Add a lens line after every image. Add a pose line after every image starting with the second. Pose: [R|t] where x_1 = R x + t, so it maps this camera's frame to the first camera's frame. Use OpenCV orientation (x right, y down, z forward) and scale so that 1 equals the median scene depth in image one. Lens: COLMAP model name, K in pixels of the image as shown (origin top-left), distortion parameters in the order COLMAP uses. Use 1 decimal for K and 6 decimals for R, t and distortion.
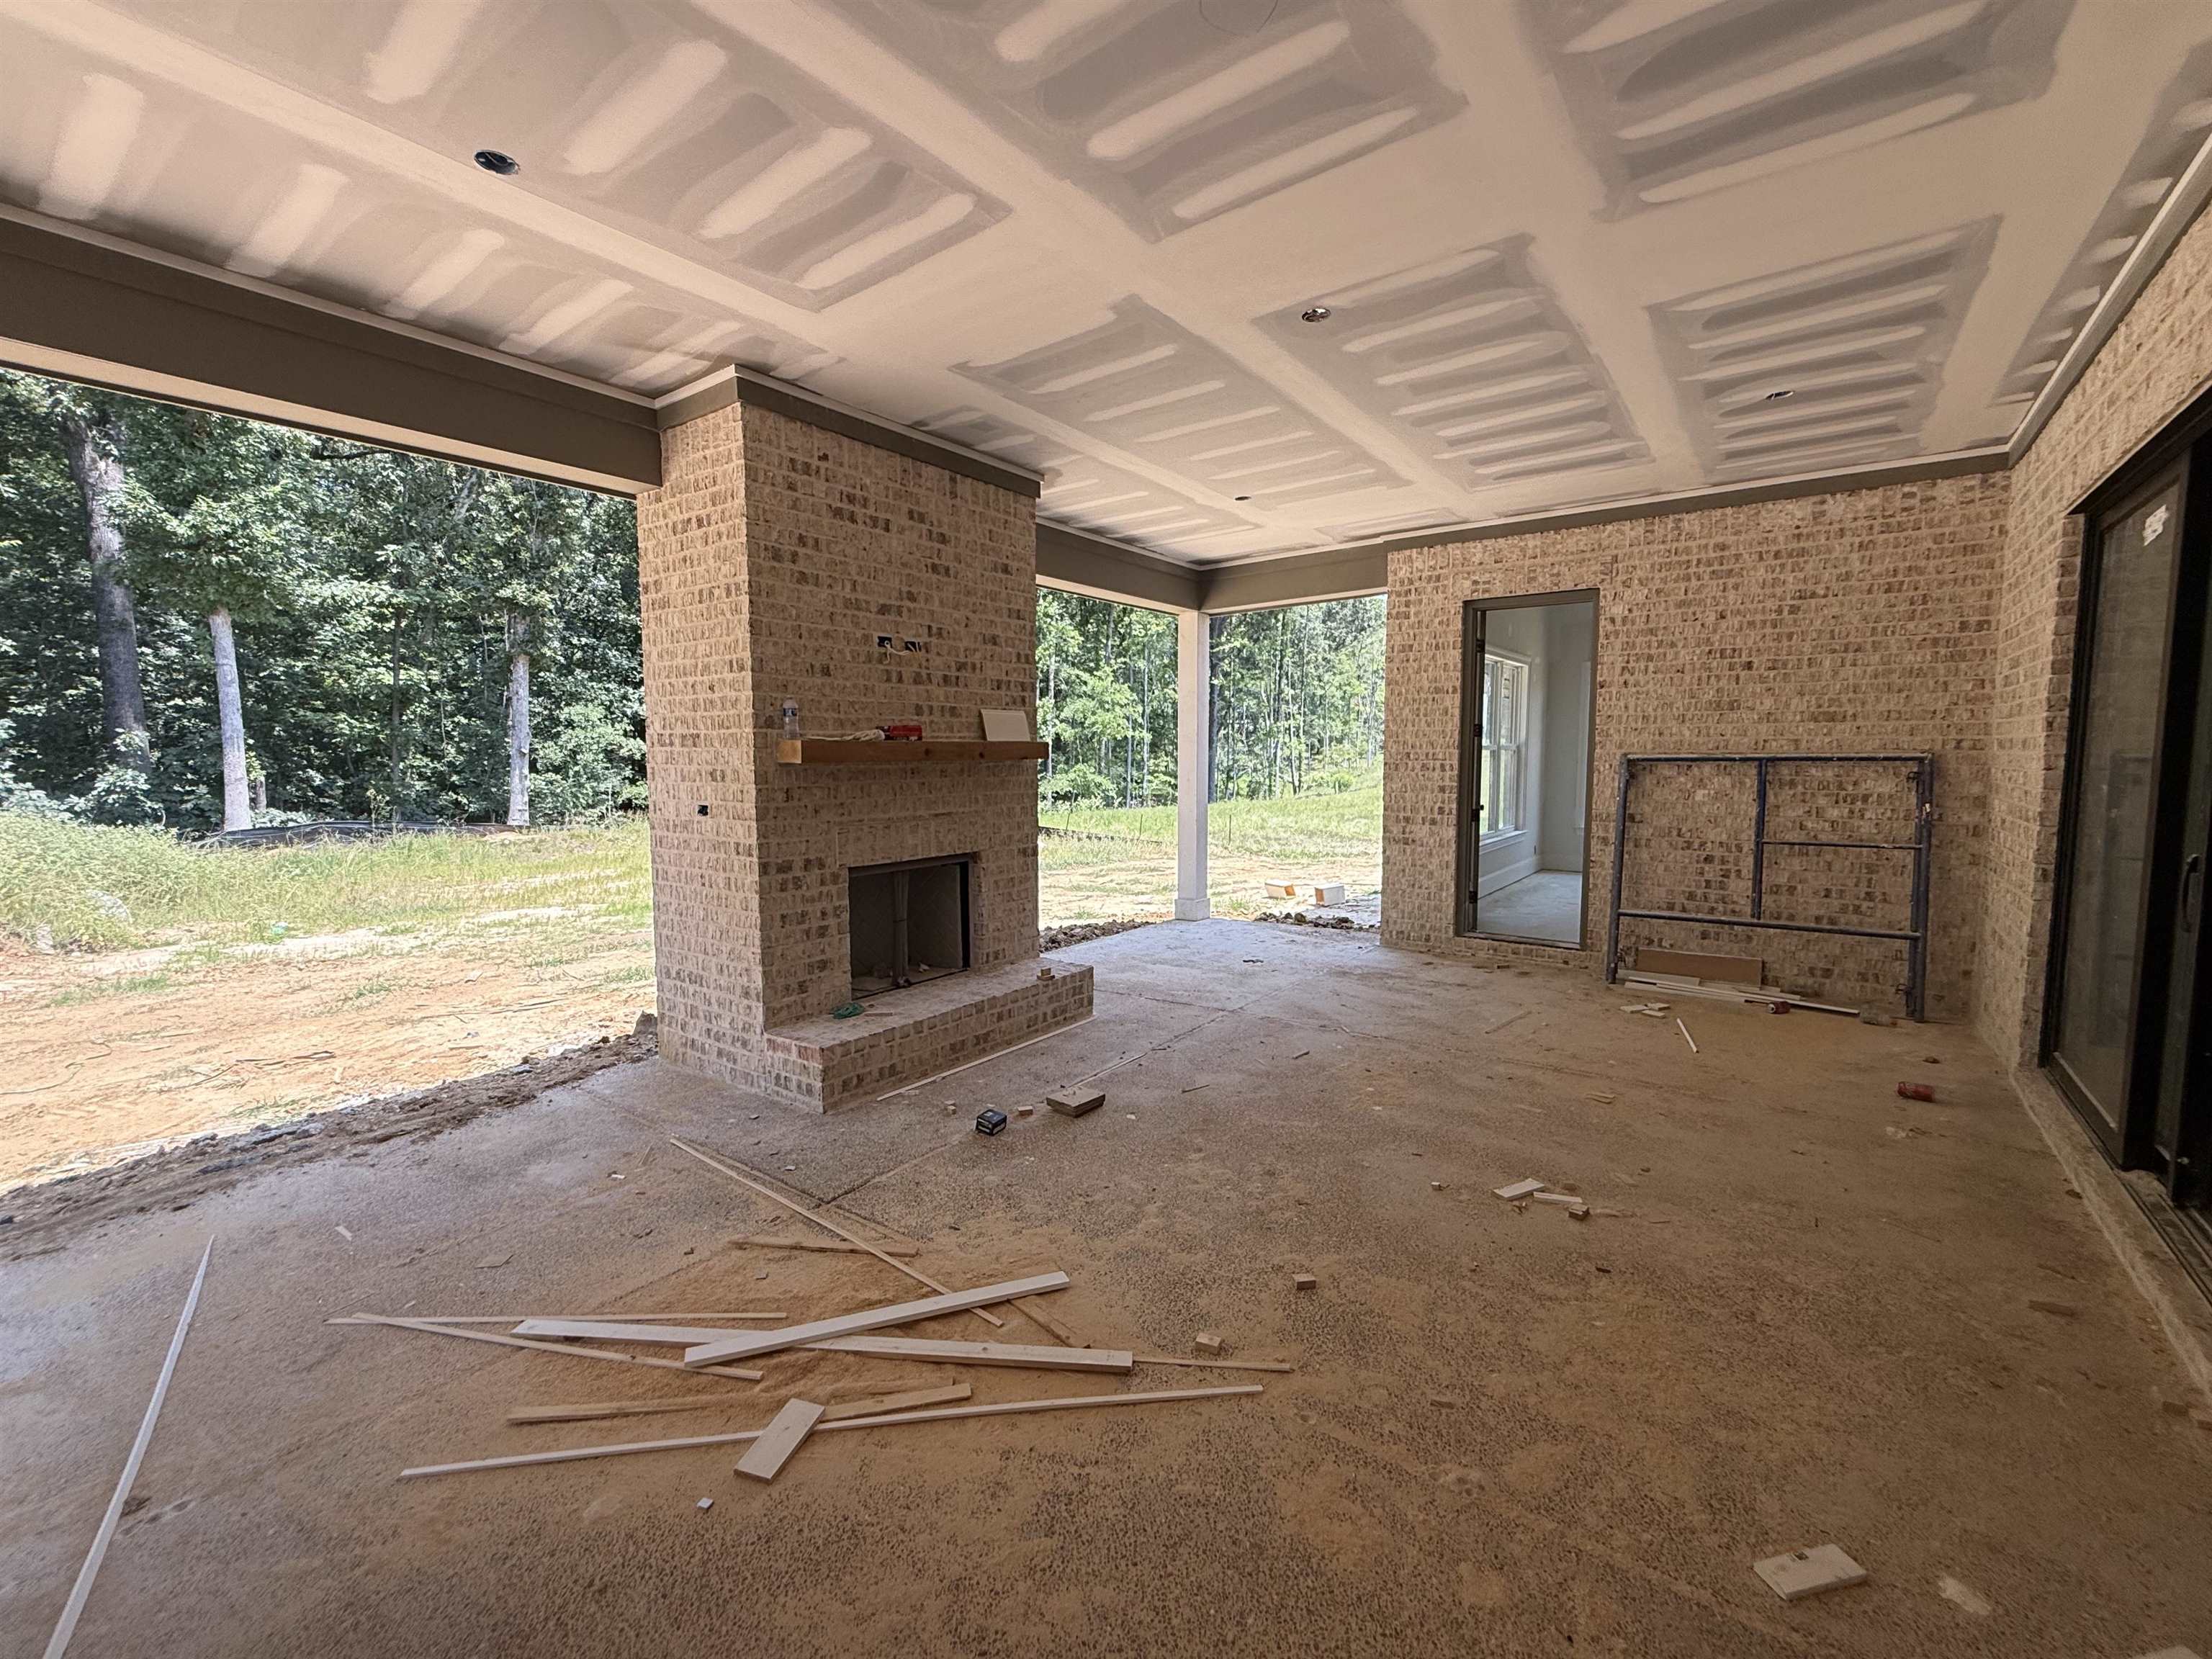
lens RADIAL K [[916.8, 0, 1106.0], [0, 916.8, 829.5], [0, 0, 1]] dist [-0.002189, 0.000207]
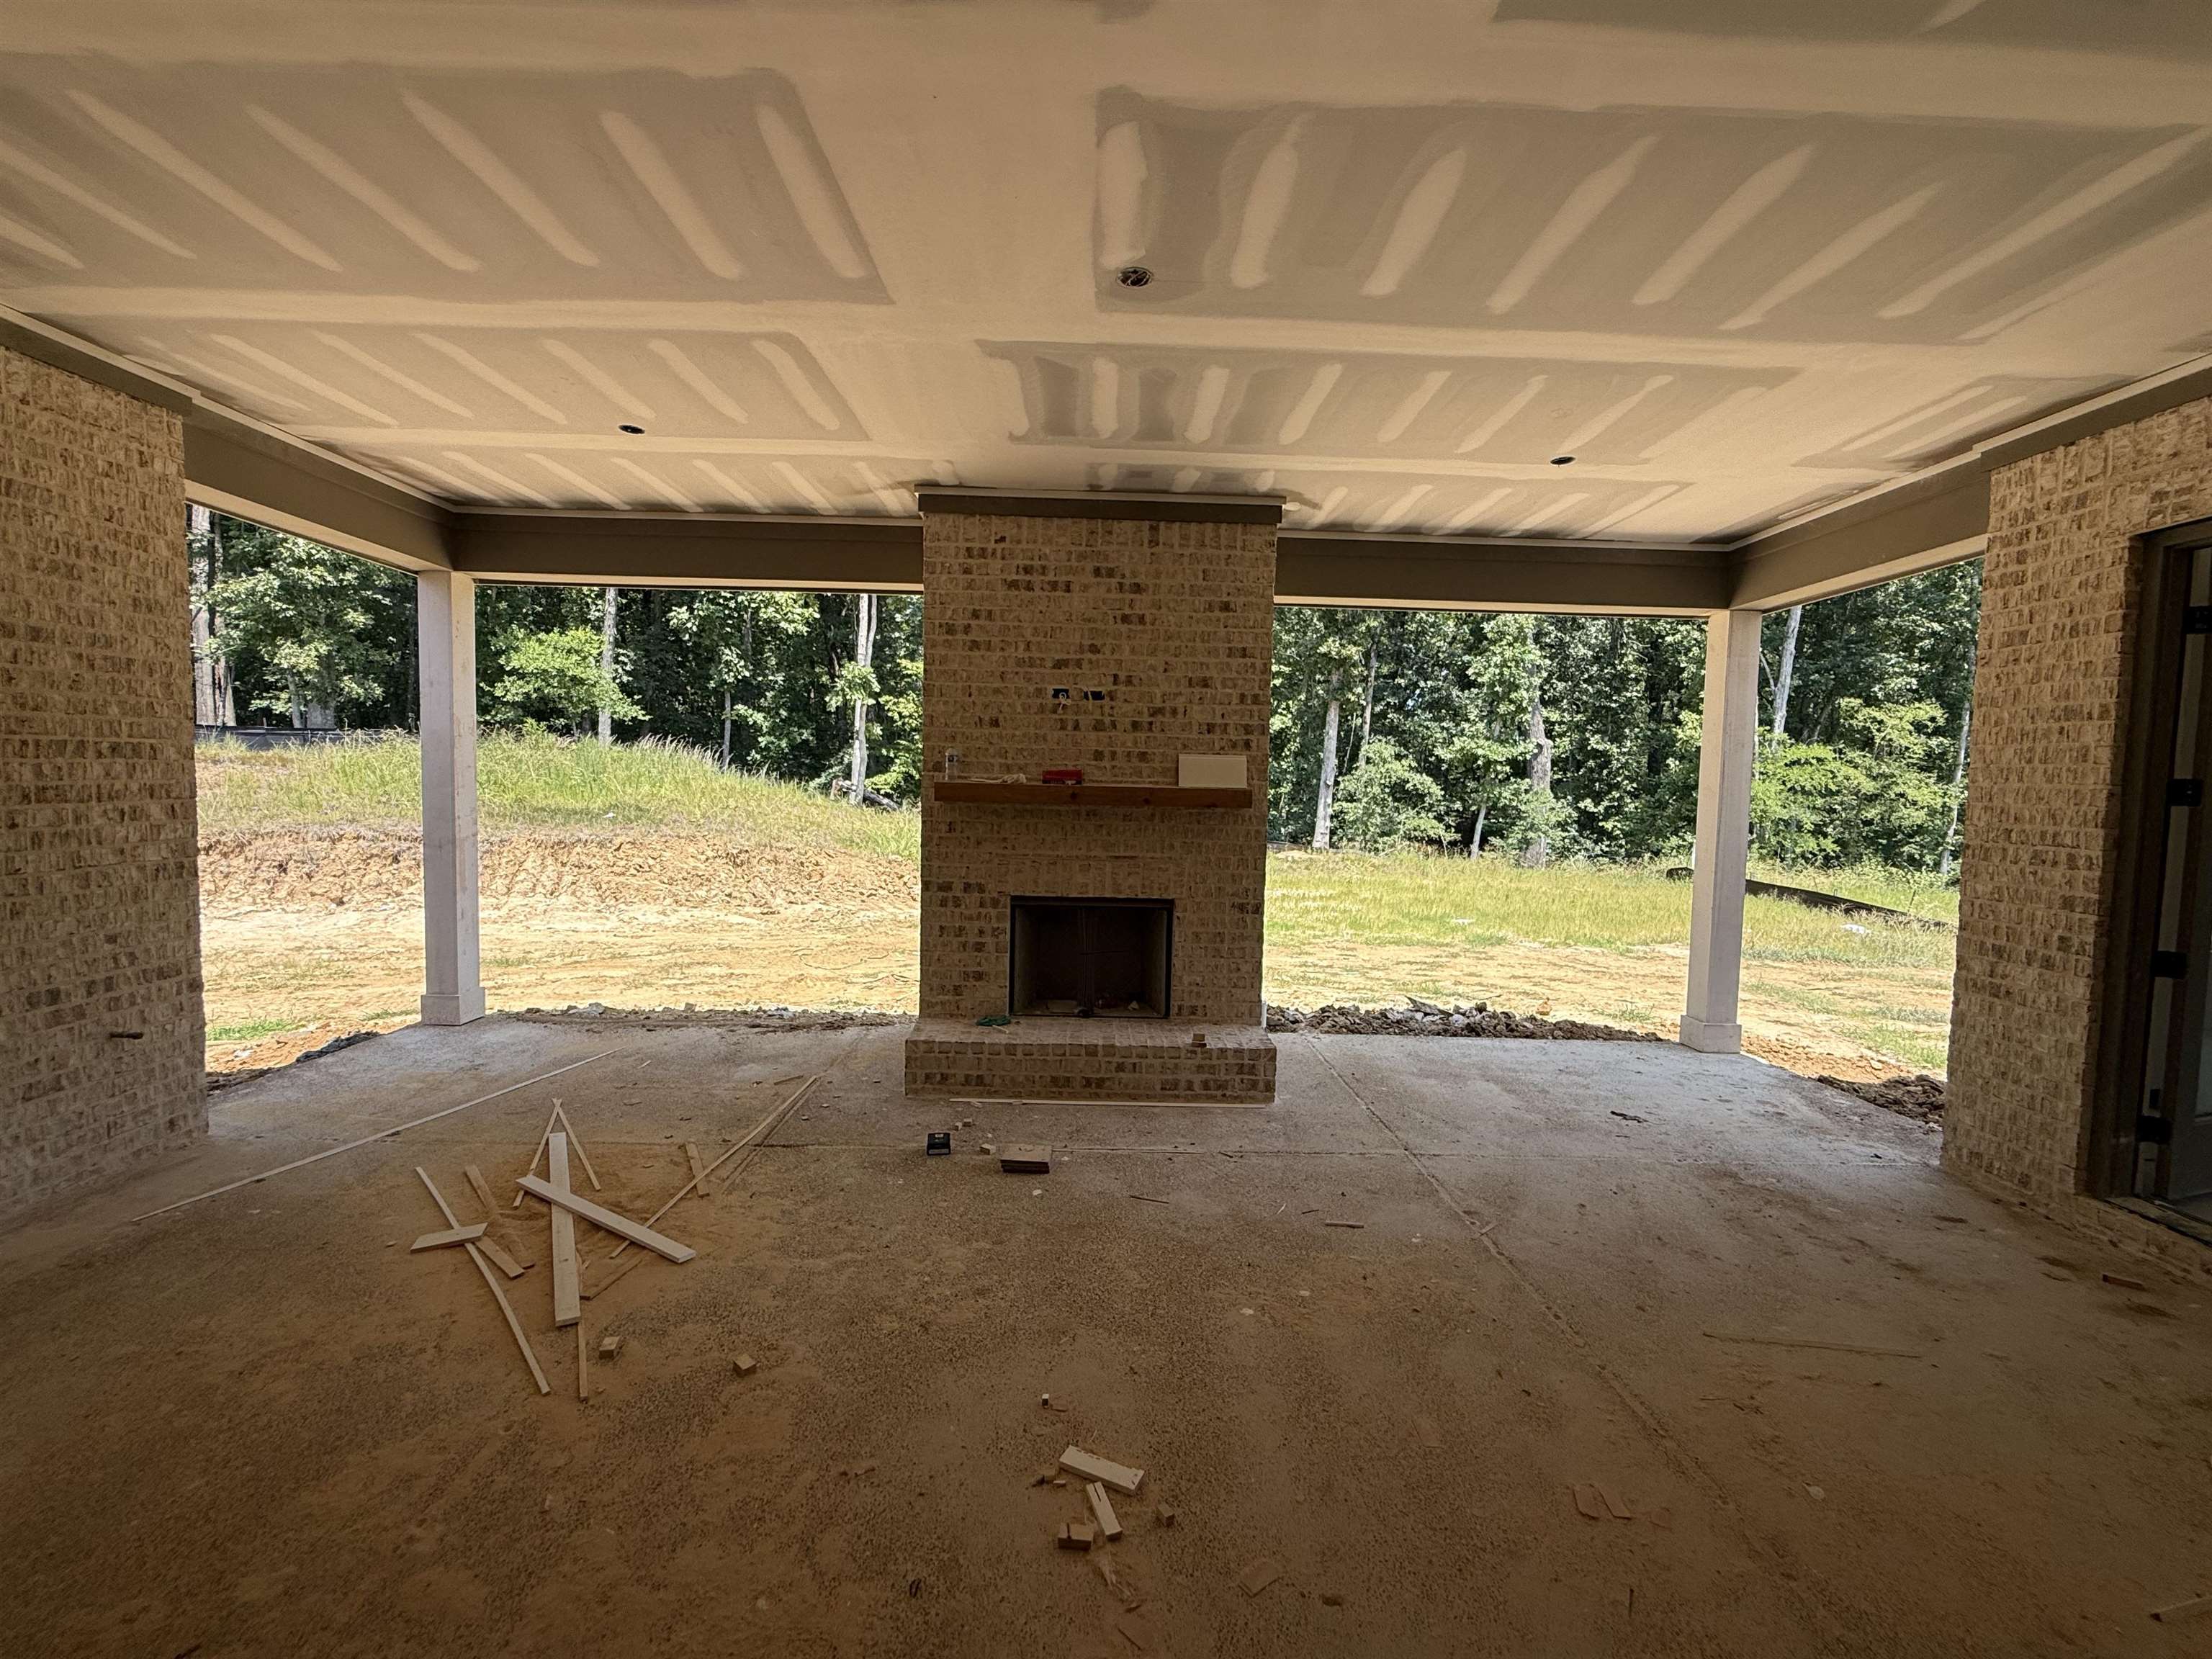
lens RADIAL K [[916.8, 0, 1106.0], [0, 916.8, 829.5], [0, 0, 1]] dist [-0.002189, 0.000207]
pose [[0.618009, 0.064321, -0.783535, 0.659385], [-0.094423, 0.995506, 0.007245, -0.057388], [0.780480, 0.069506, 0.621305, 0.380162]]
